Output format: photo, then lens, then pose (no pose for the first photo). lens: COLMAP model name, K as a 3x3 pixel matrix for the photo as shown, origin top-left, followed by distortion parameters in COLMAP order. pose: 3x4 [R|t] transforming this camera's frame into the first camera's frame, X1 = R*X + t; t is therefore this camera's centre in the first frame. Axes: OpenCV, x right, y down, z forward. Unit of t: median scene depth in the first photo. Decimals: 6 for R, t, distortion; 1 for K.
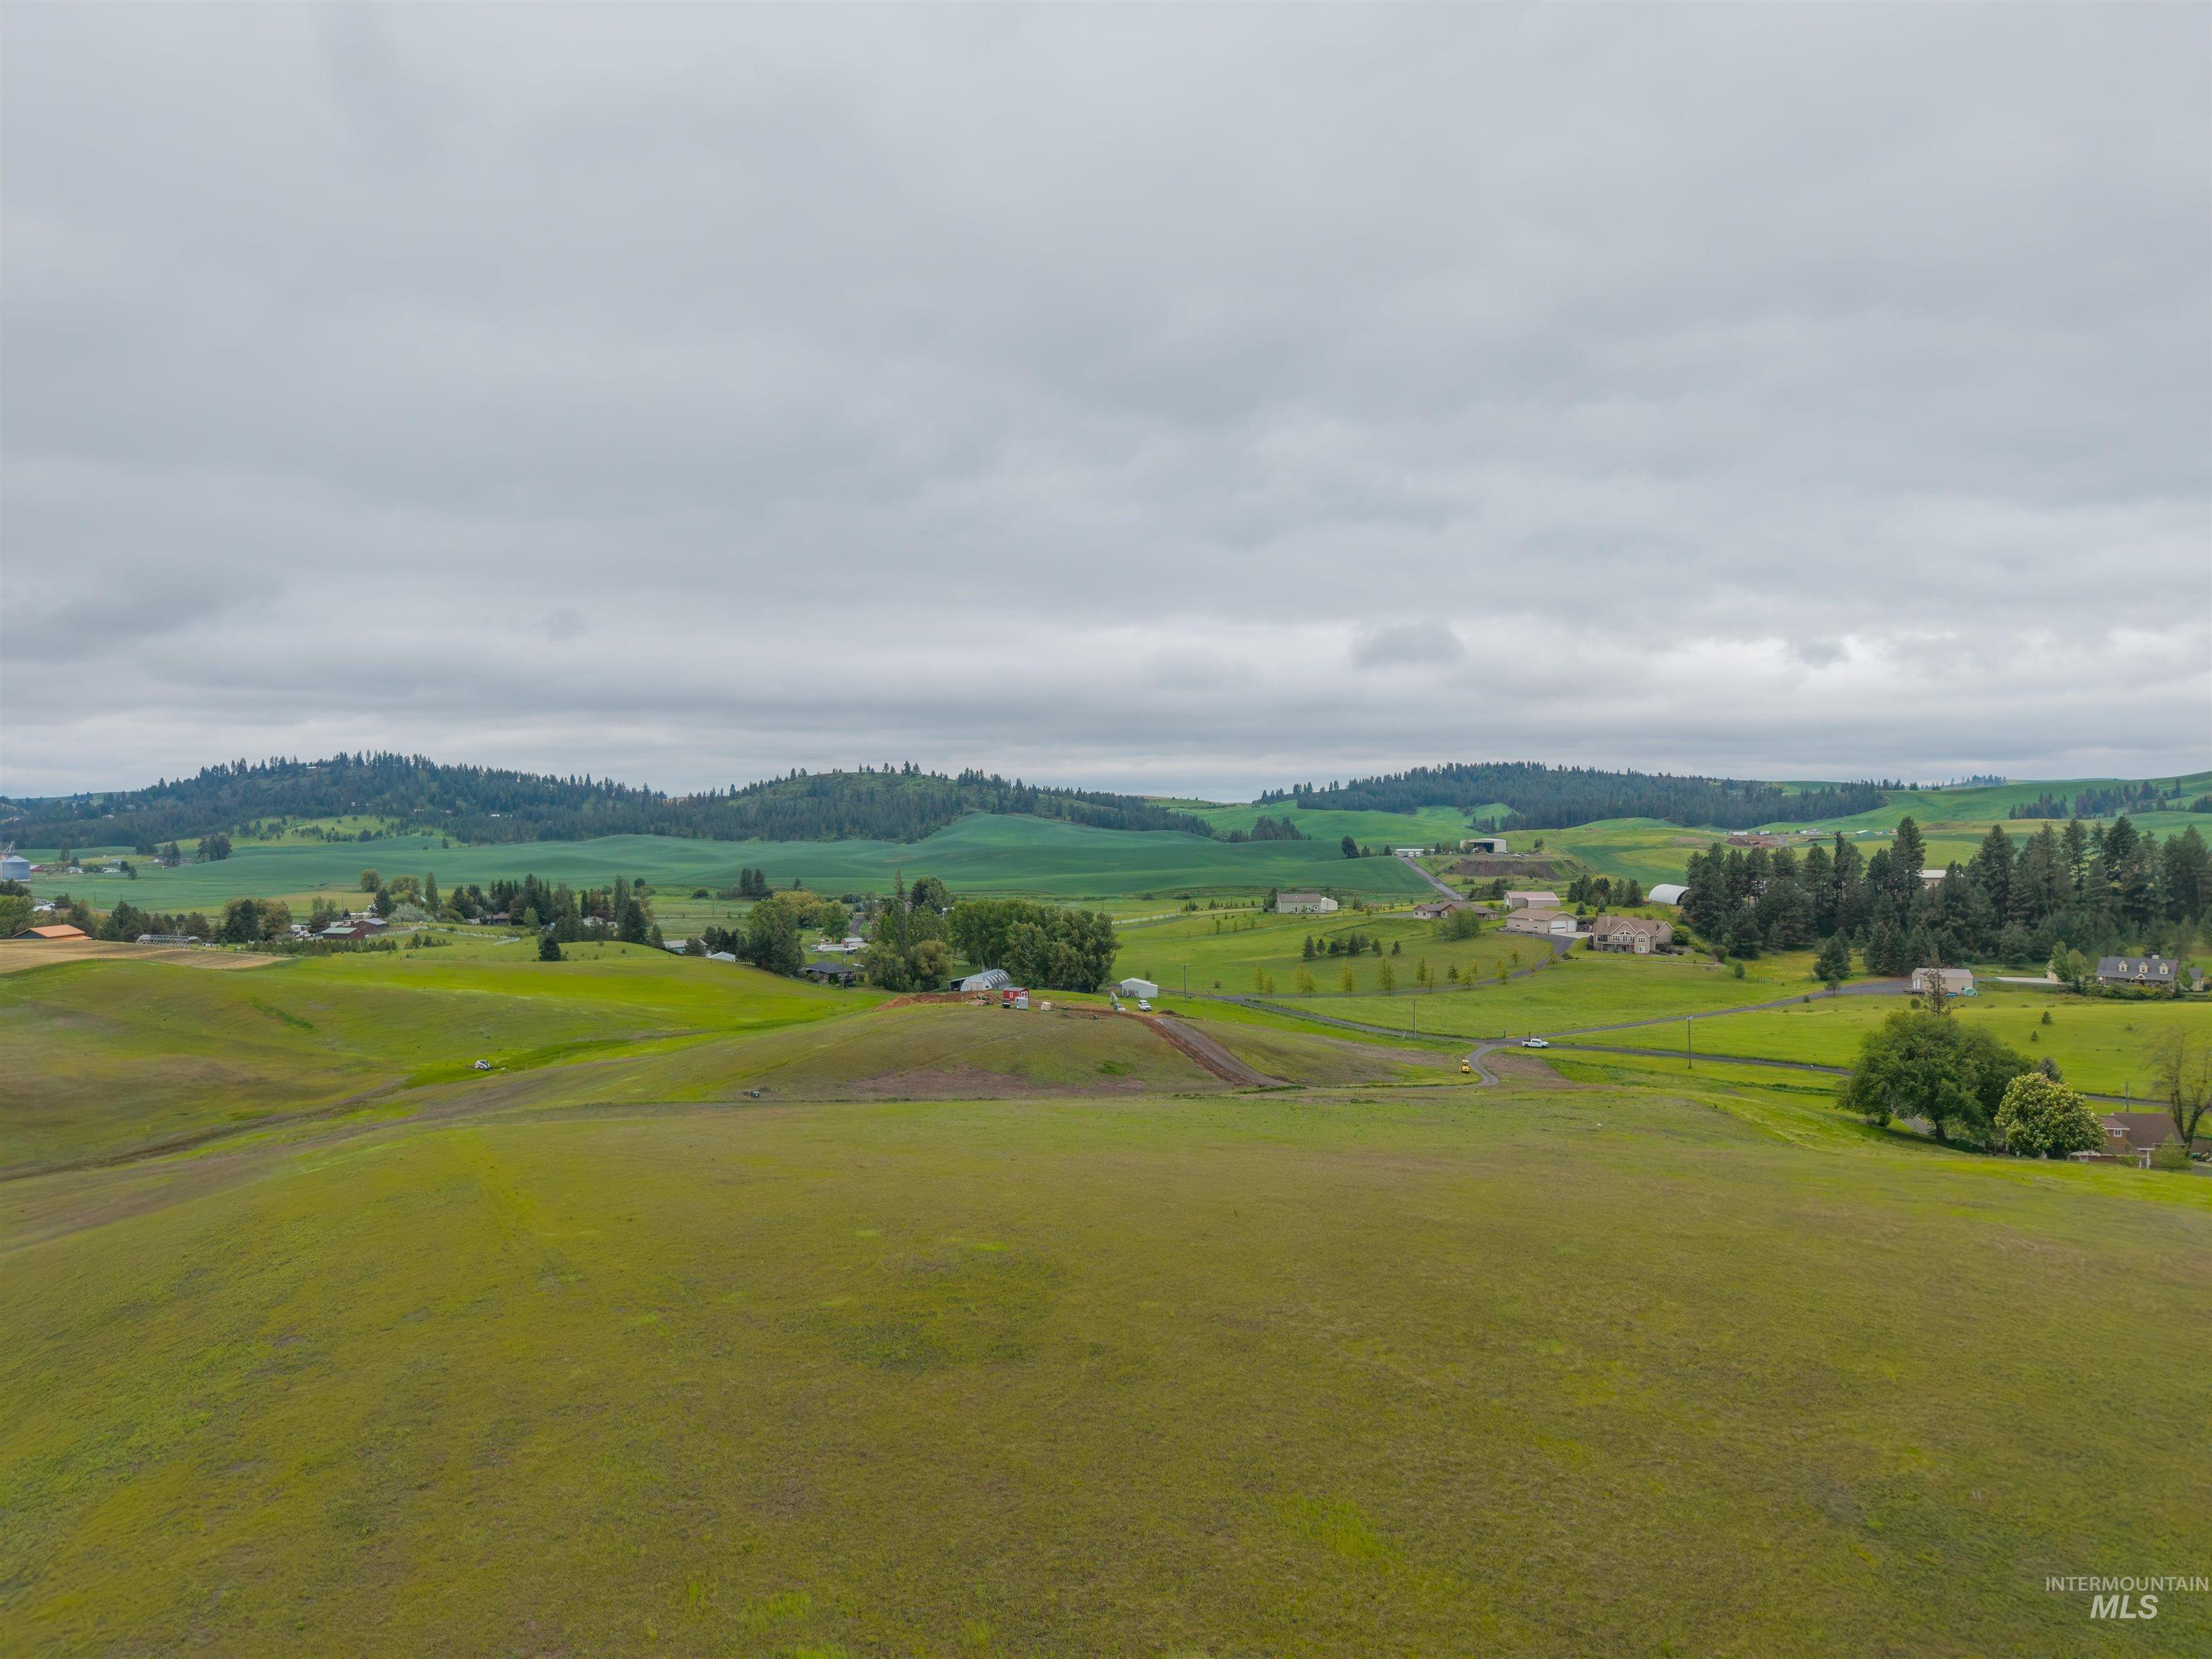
lens RADIAL K [[1475.4, 0, 1111.5], [0, 1475.4, 829.1], [0, 0, 1]] dist [0.023486, -0.023423]
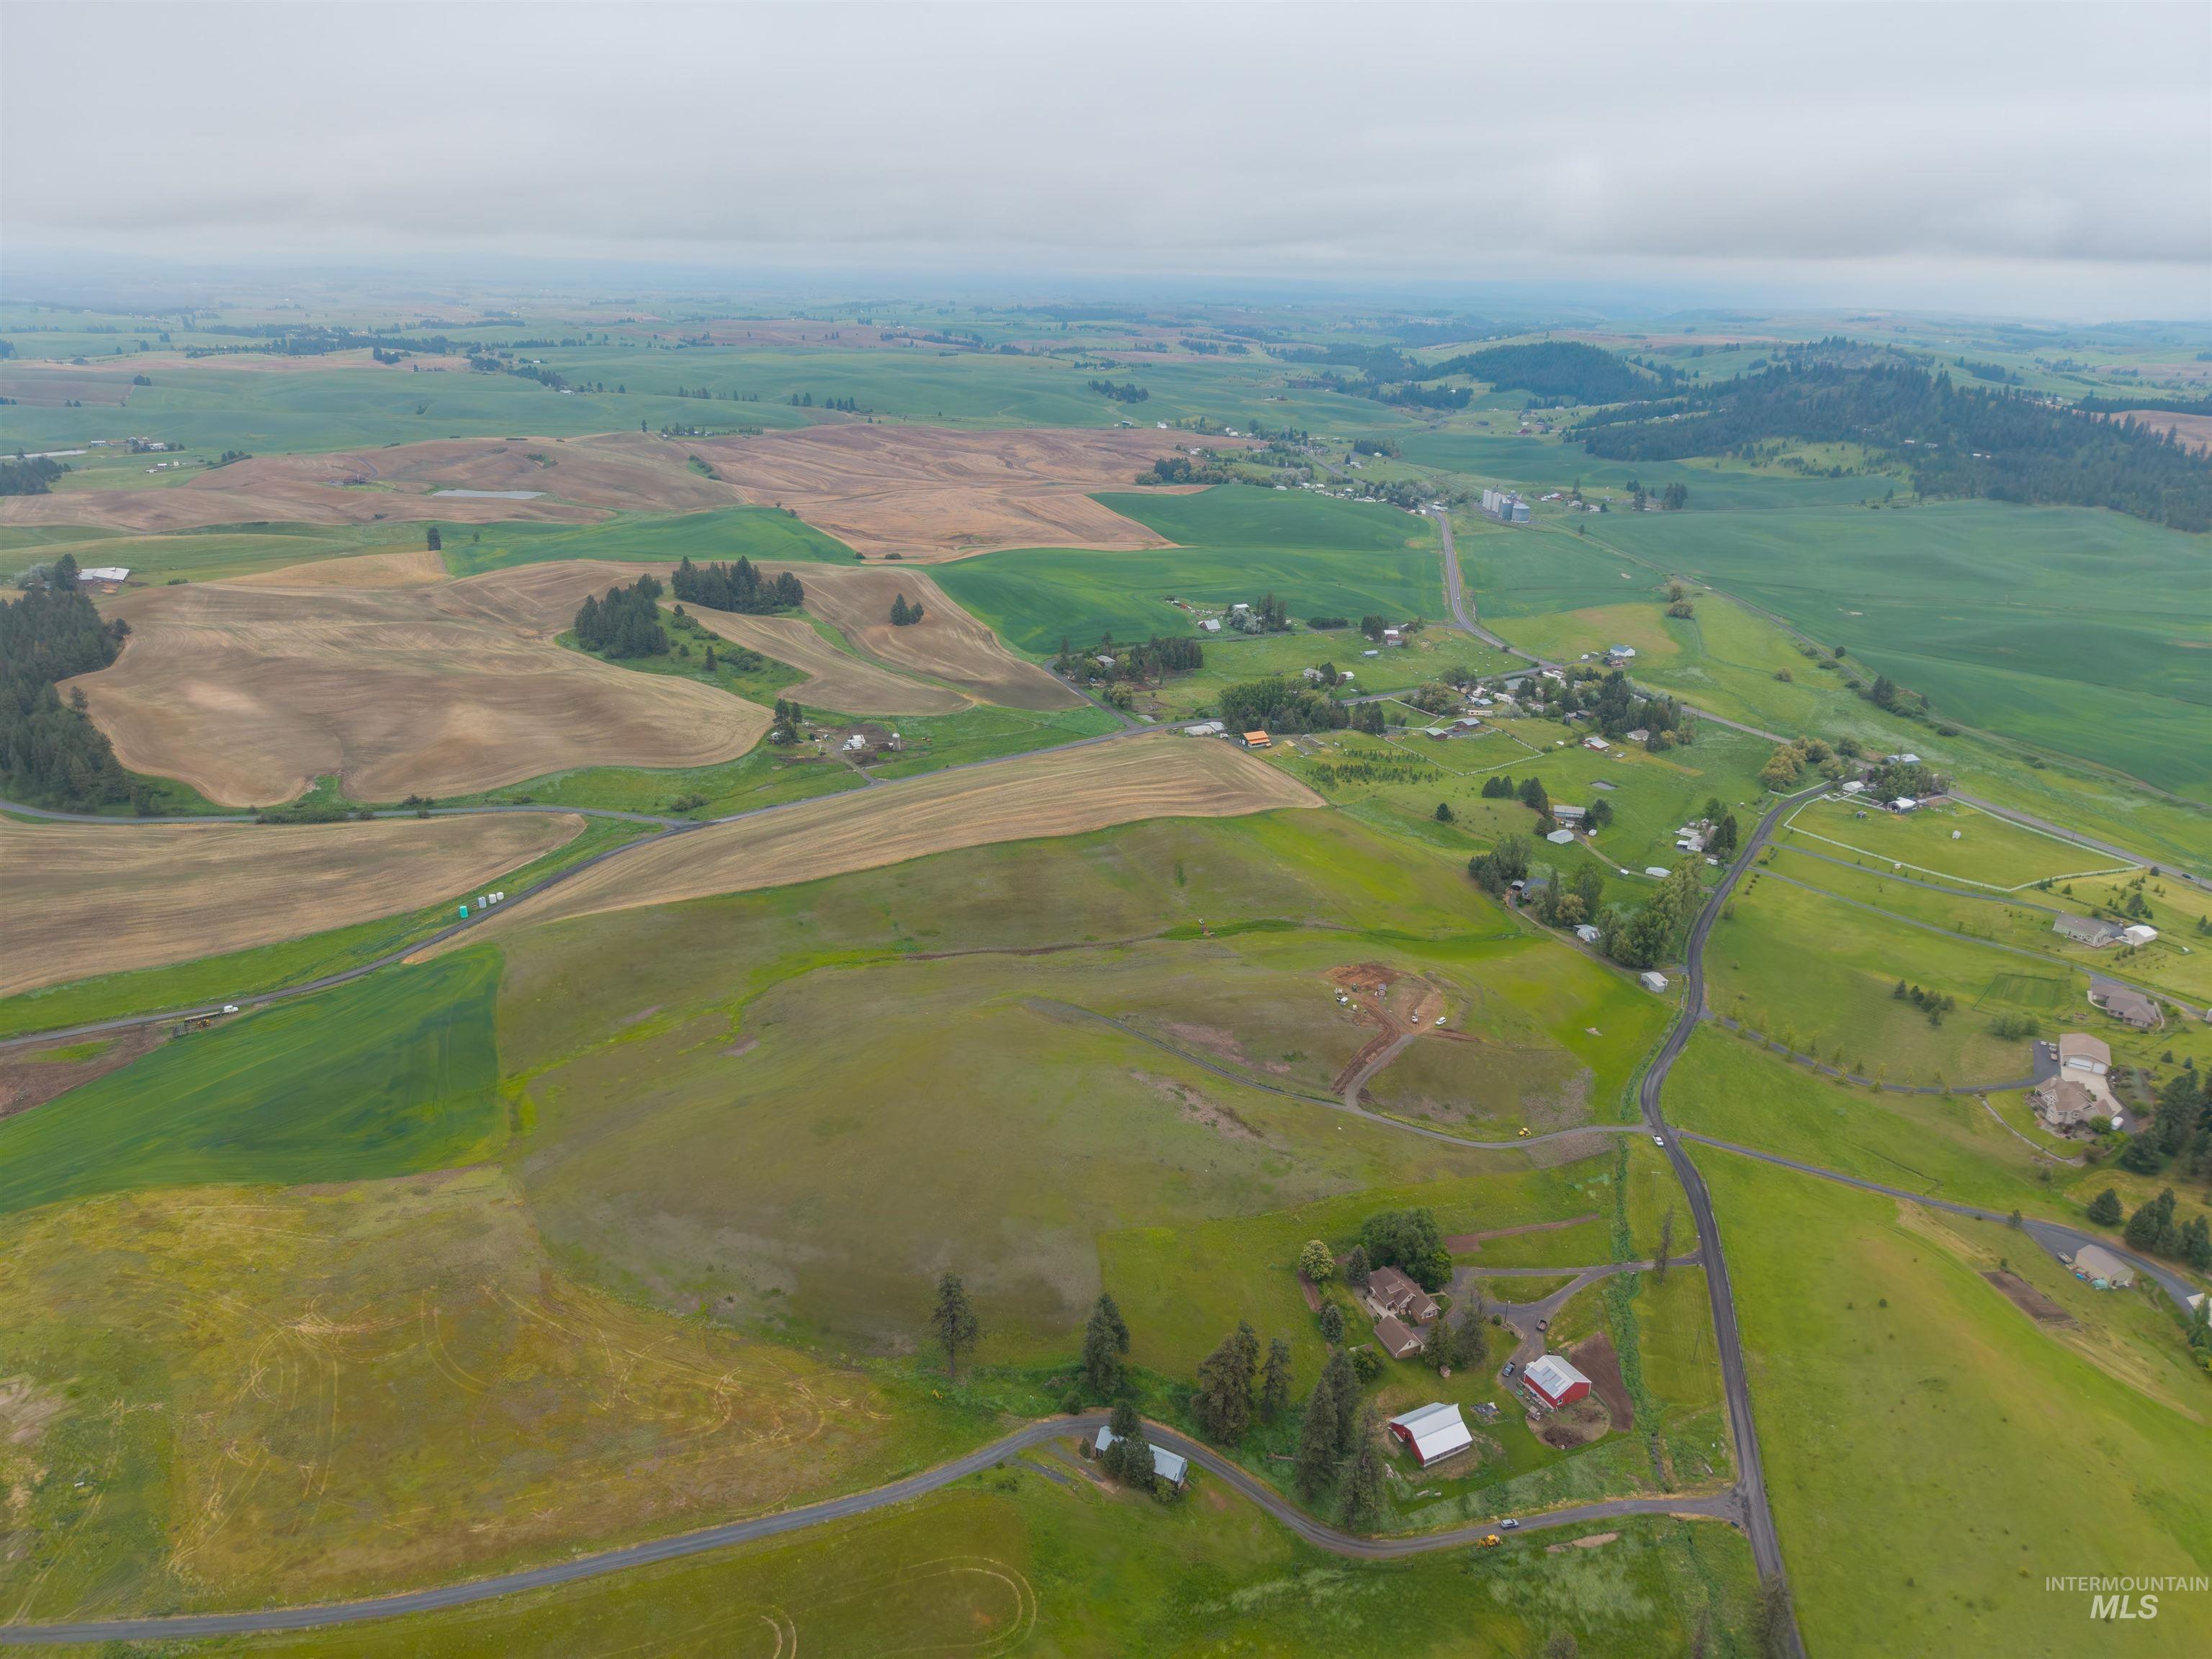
lens RADIAL K [[1475.4, 0, 1111.4], [0, 1475.4, 840.9], [0, 0, 1]] dist [0.023486, -0.023423]
pose [[0.504556, 0.320825, -0.801557, 0.202477], [-0.027958, 0.933980, 0.356229, -0.121951], [0.862926, -0.157328, 0.480215, -0.034919]]
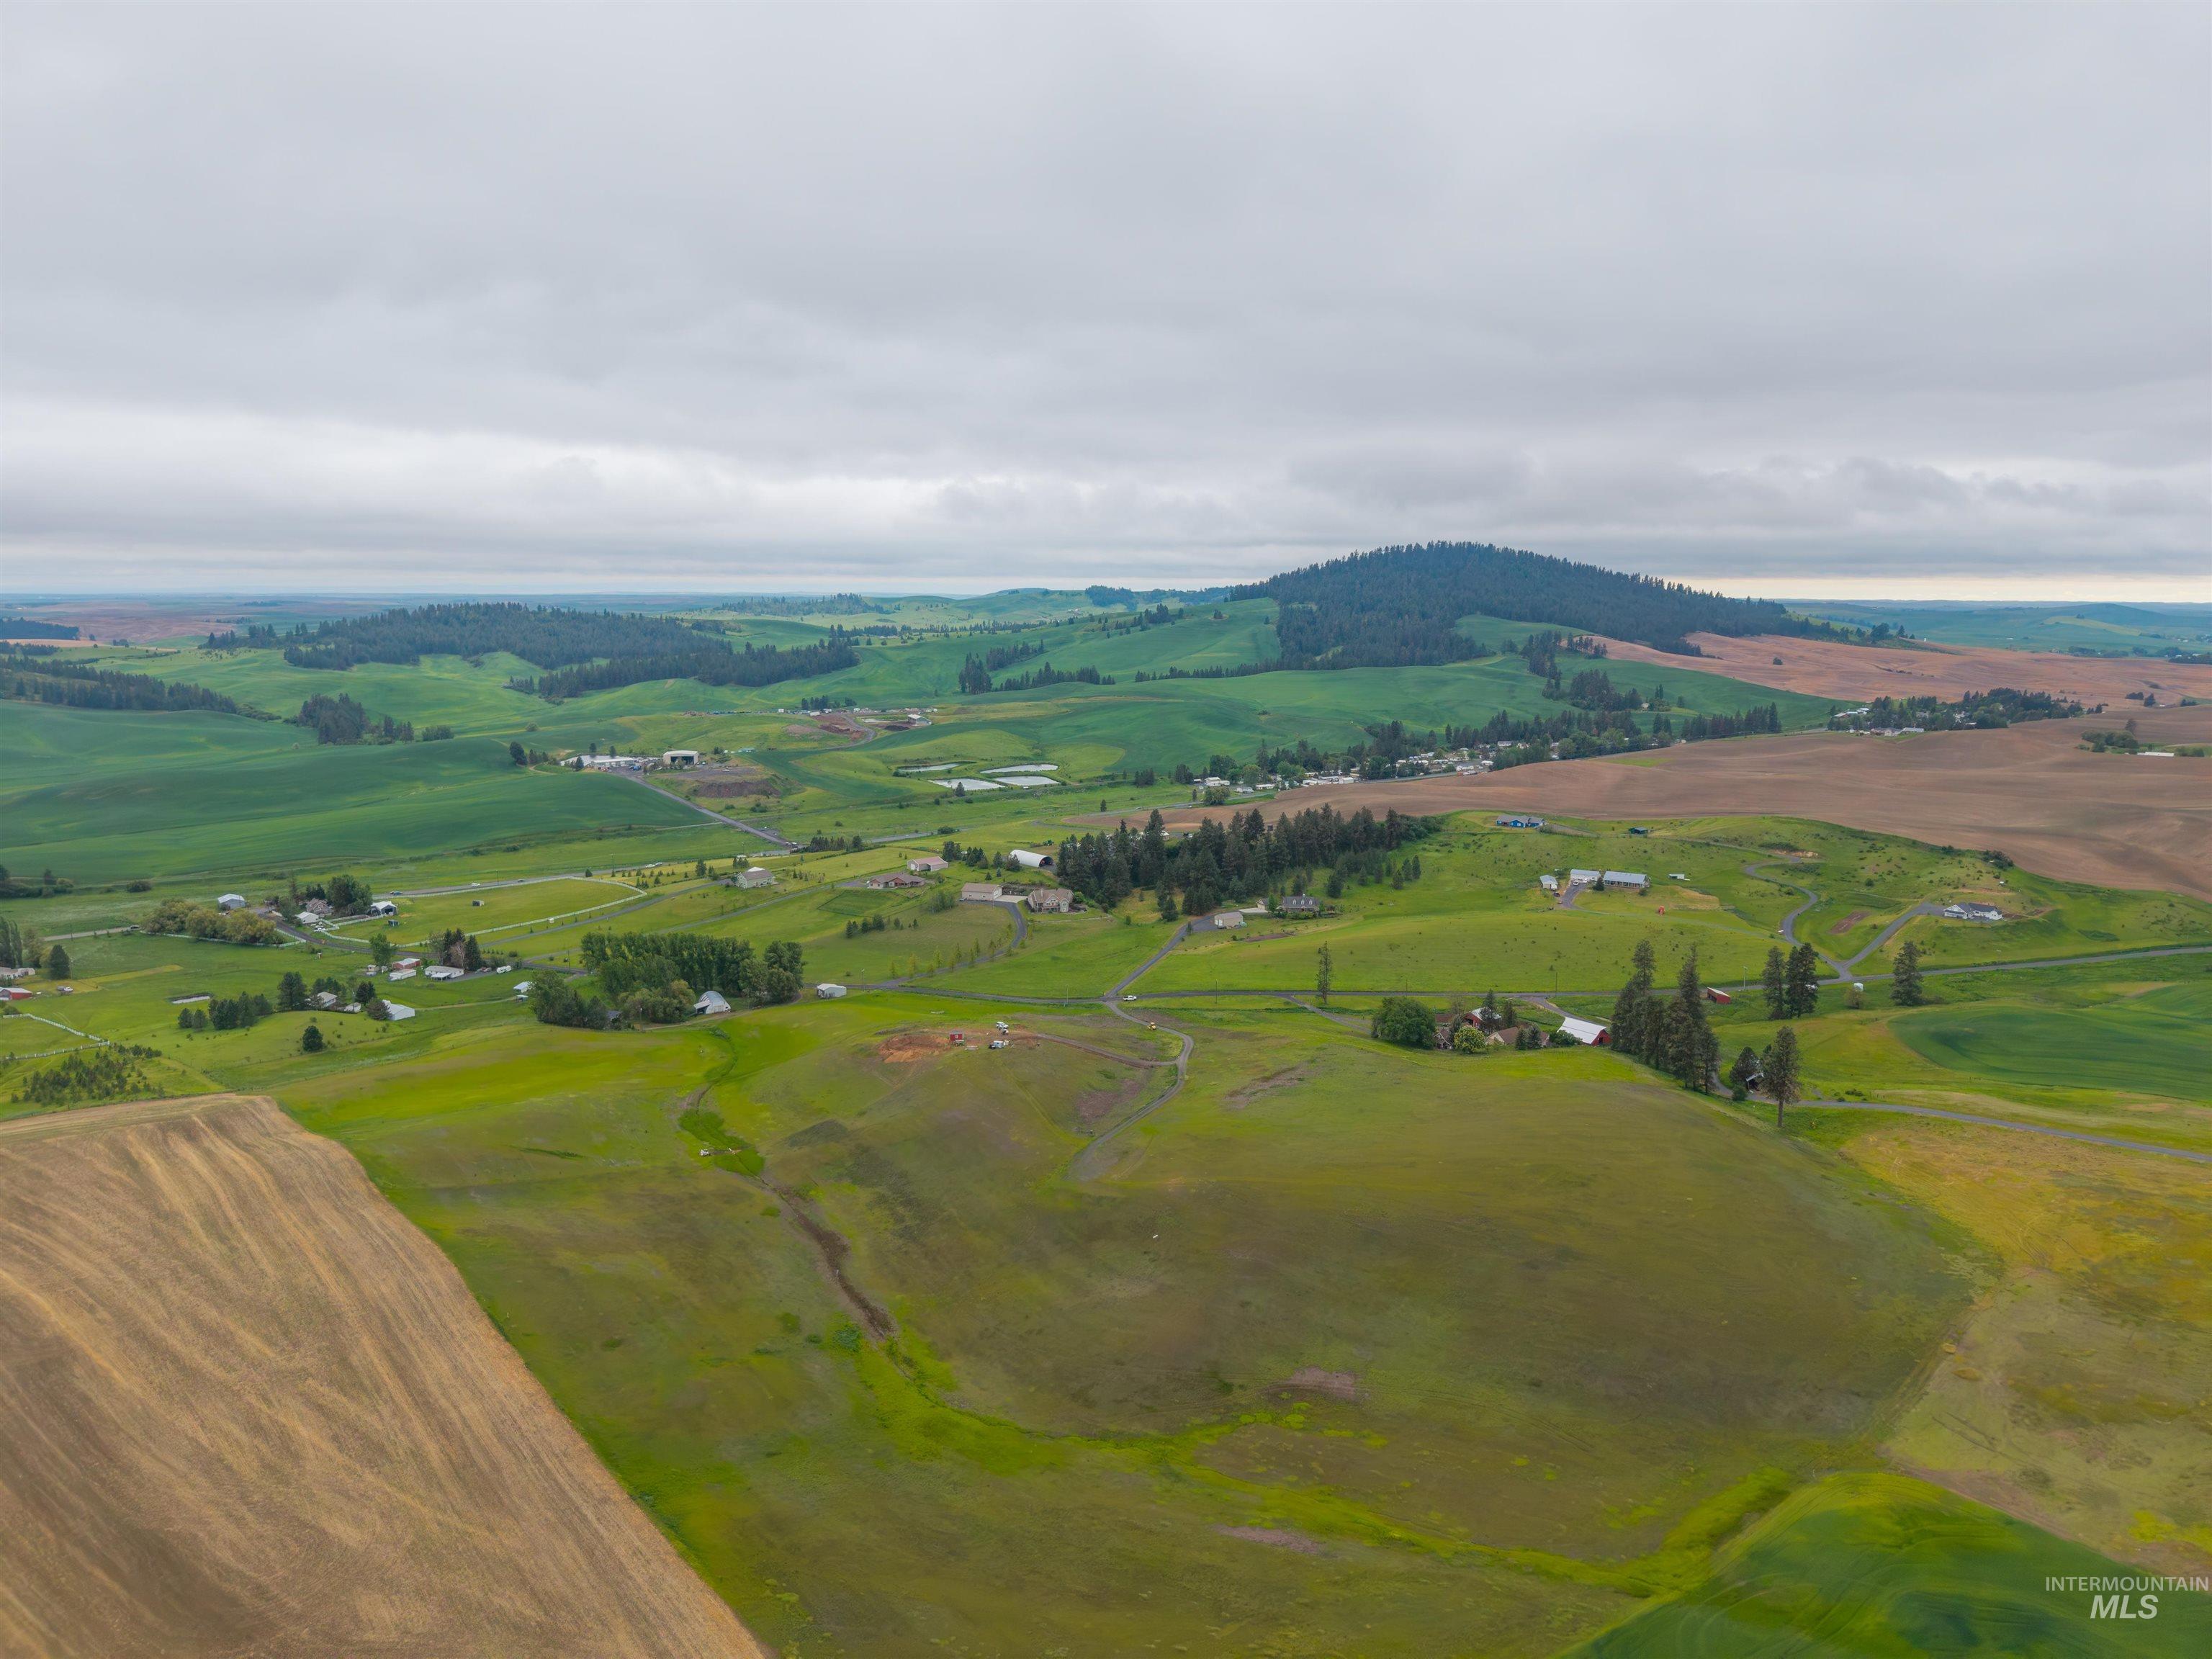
lens RADIAL K [[1475.4, 0, 1106.8], [0, 1475.4, 837.5], [0, 0, 1]] dist [0.023486, -0.023423]
pose [[0.735099, -0.110774, 0.668848, -0.174393], [0.006643, 0.987691, 0.156279, -0.063587], [-0.677927, -0.110437, 0.726787, -0.060426]]
